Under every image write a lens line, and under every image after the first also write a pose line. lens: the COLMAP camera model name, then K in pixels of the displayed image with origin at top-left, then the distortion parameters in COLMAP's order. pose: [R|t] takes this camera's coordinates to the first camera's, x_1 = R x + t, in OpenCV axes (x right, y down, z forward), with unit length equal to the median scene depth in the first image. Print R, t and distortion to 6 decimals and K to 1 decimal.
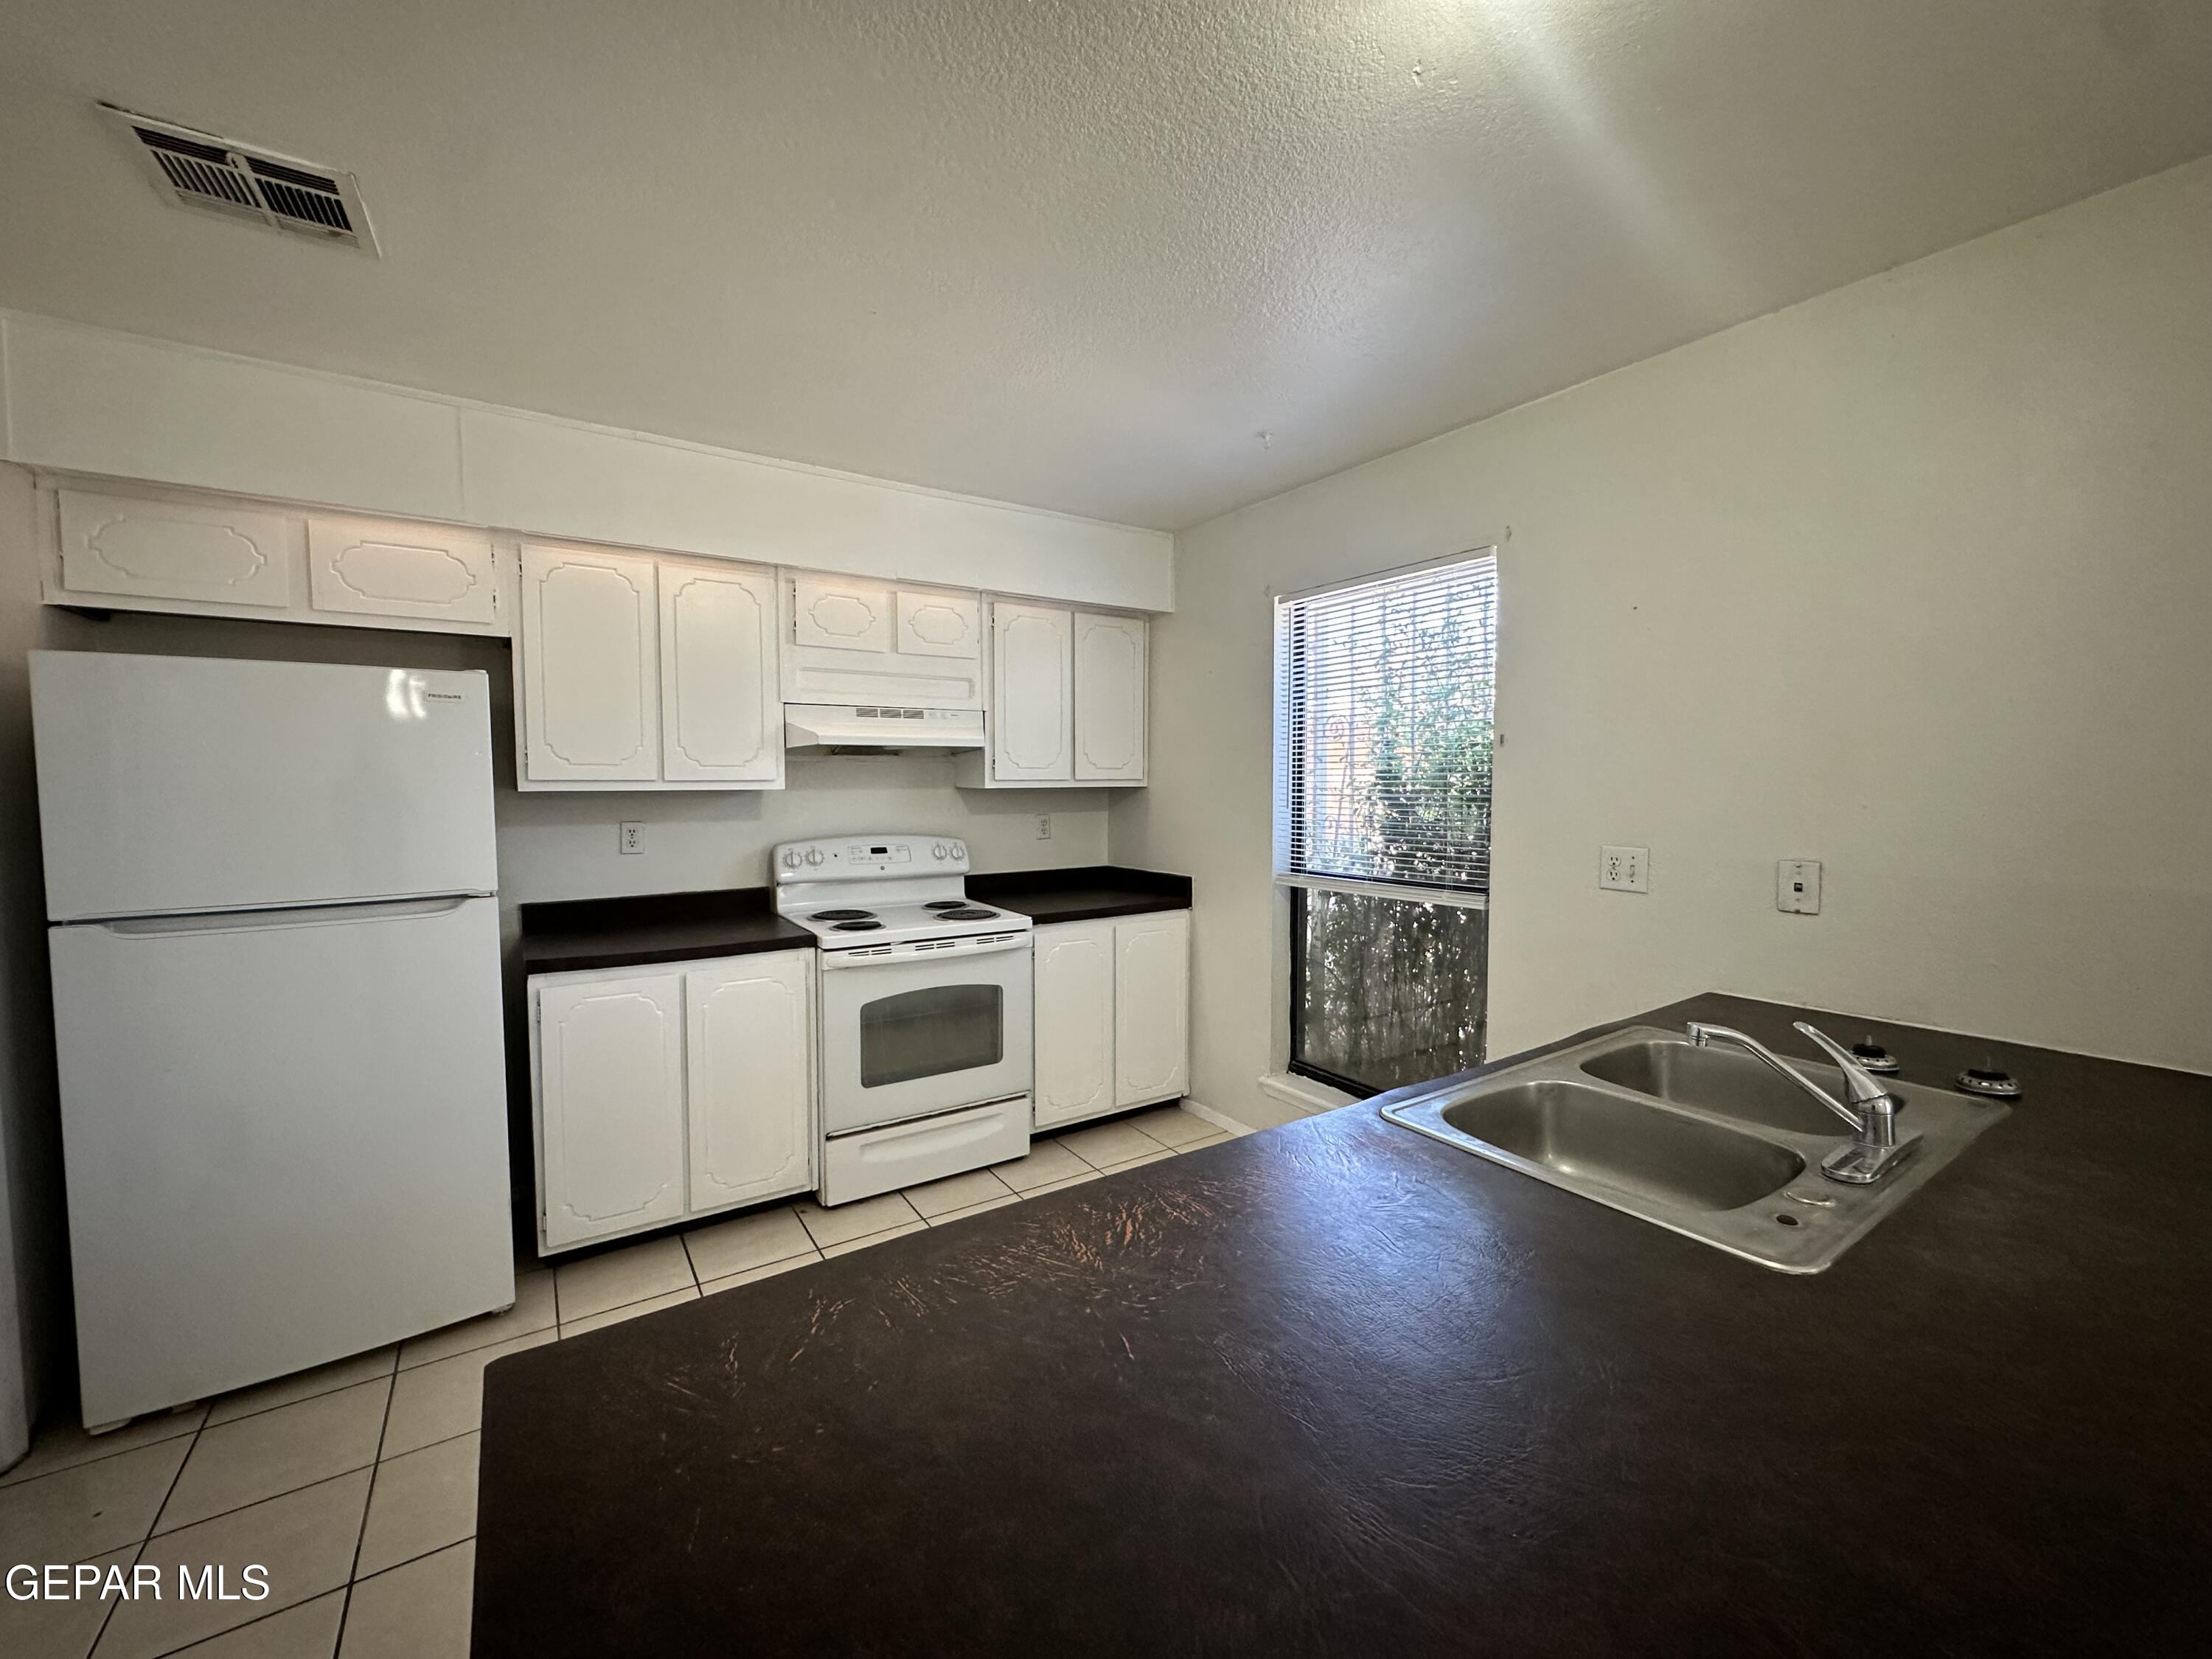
lens RADIAL K [[884.1, 0, 1102.4], [0, 884.1, 833.7], [0, 0, 1]] dist [-0.006308, 0.000924]
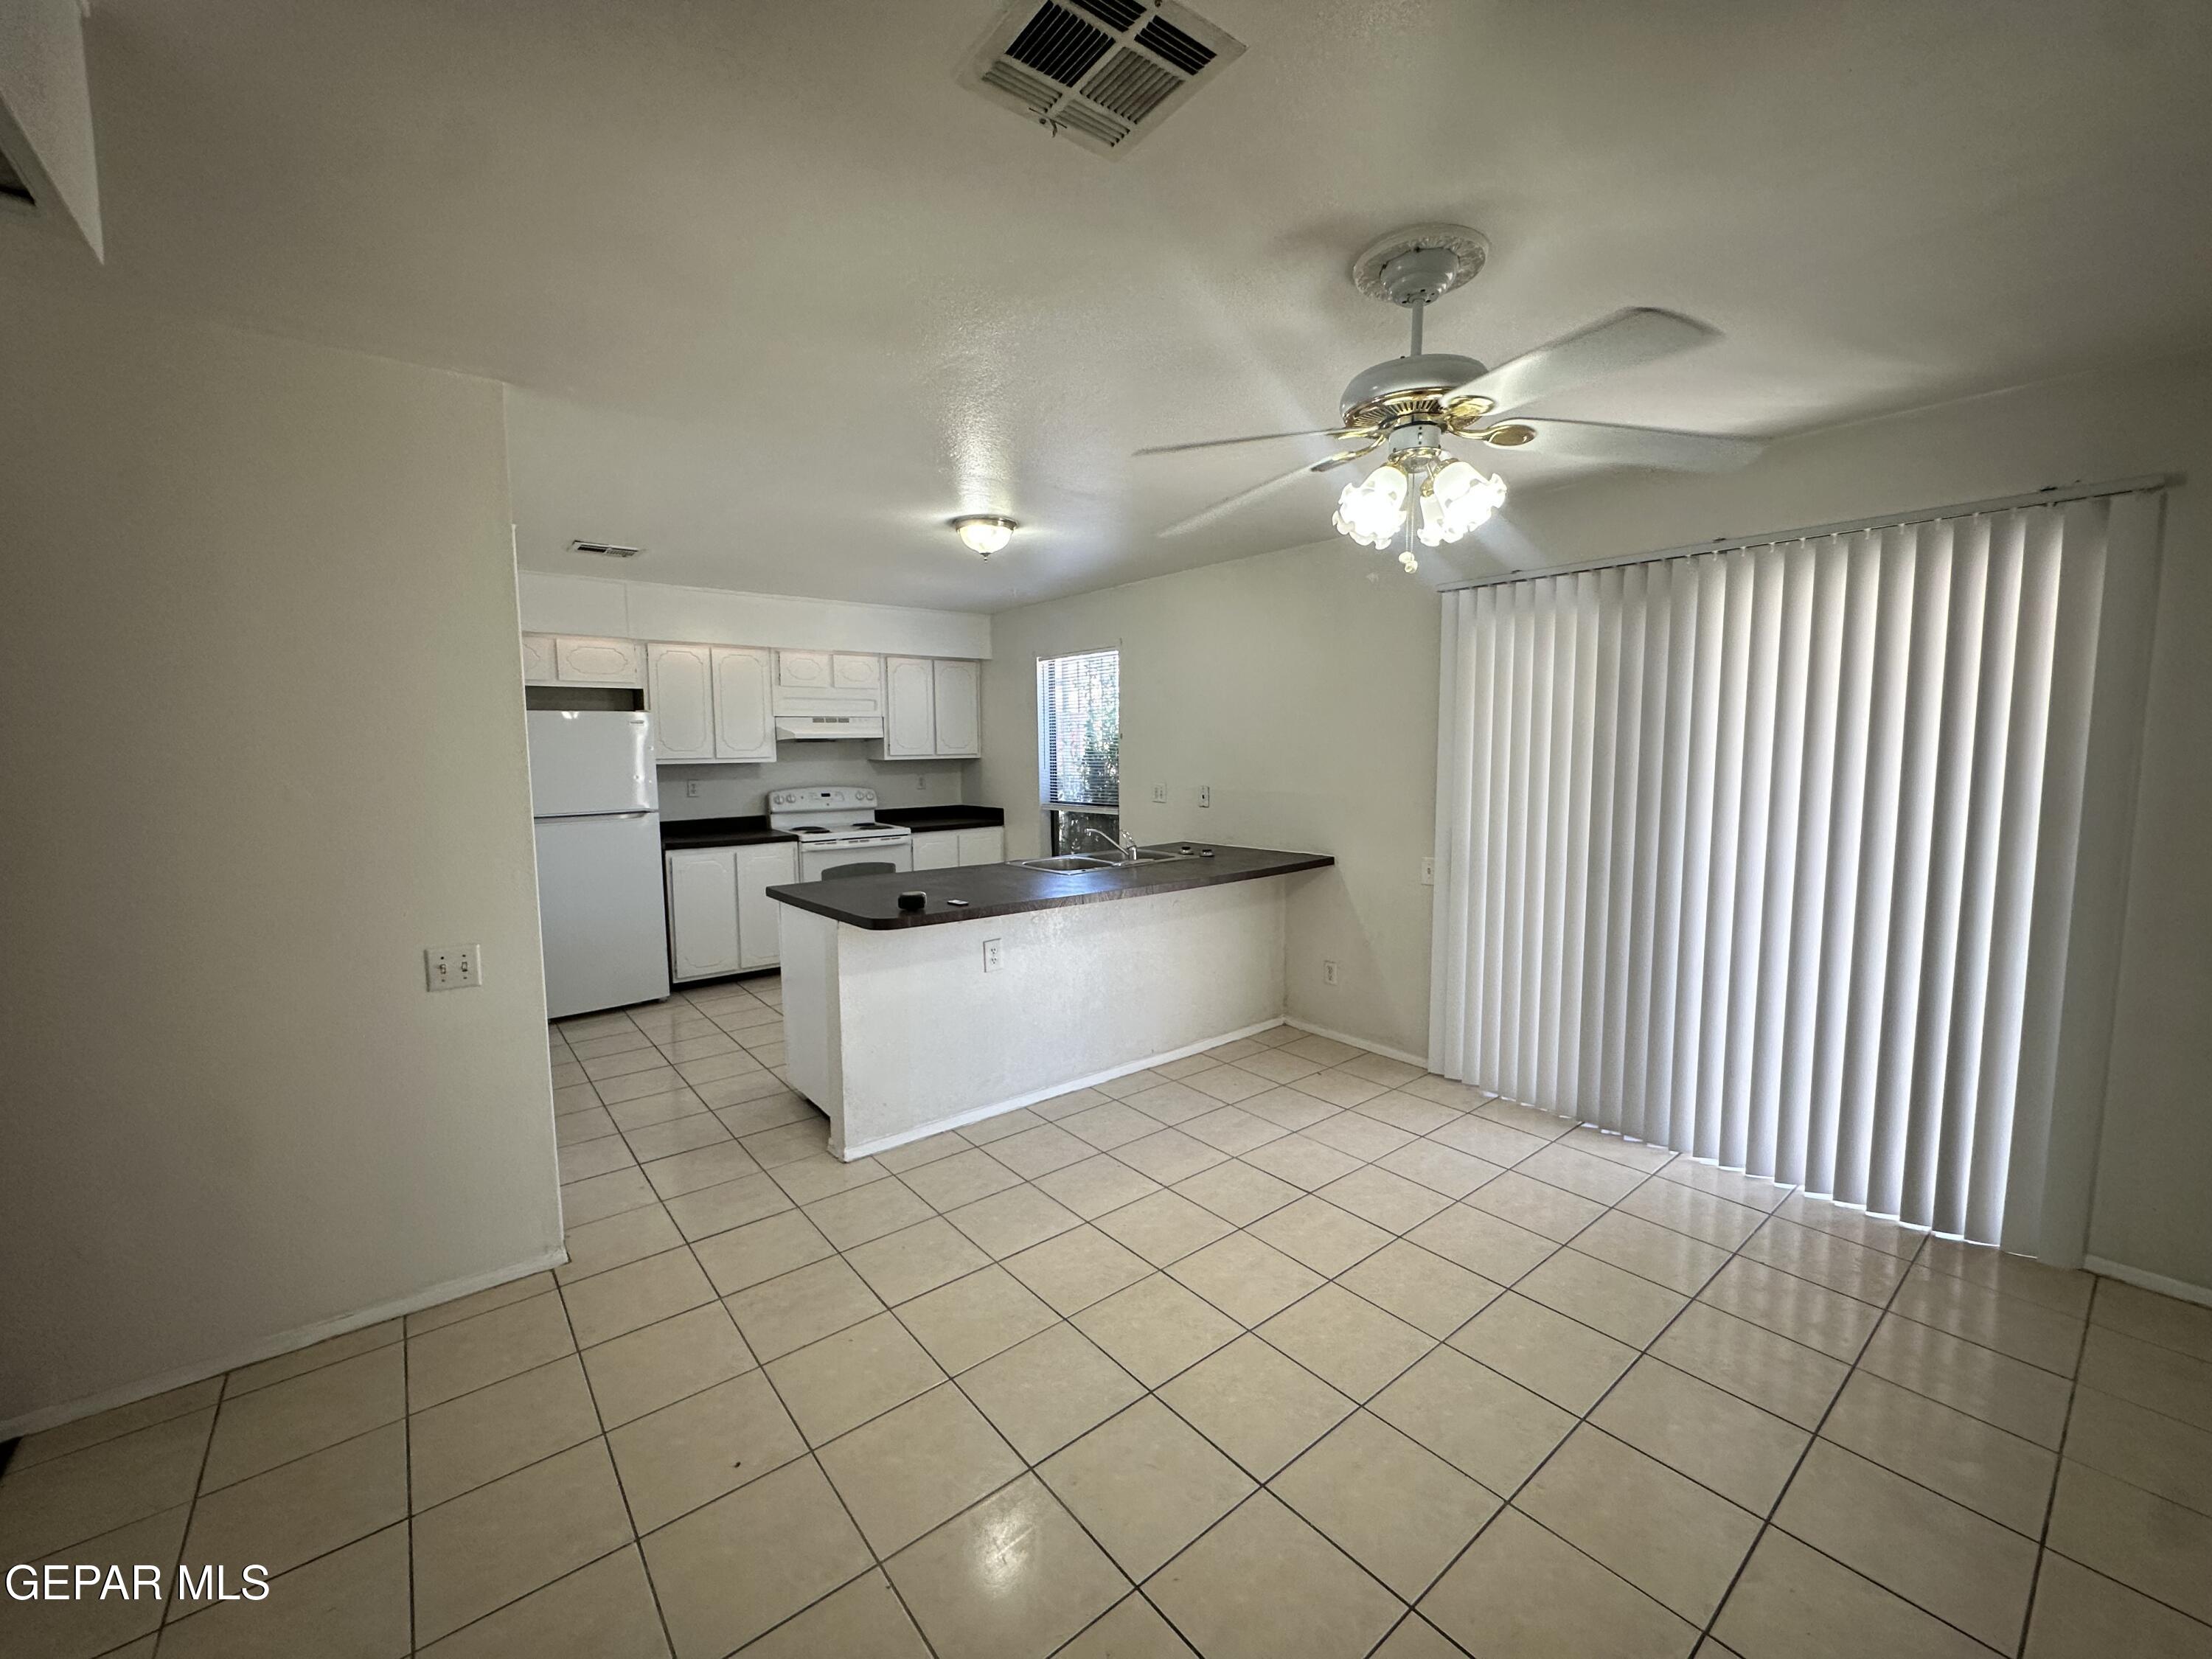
lens RADIAL K [[884.1, 0, 1114.0], [0, 884.1, 824.7], [0, 0, 1]] dist [-0.006308, 0.000924]
pose [[0.994665, -0.018139, 0.101555, 0.159849], [0.015270, 0.999464, 0.028957, 0.038360], [-0.102025, -0.027252, 0.994408, -0.915566]]
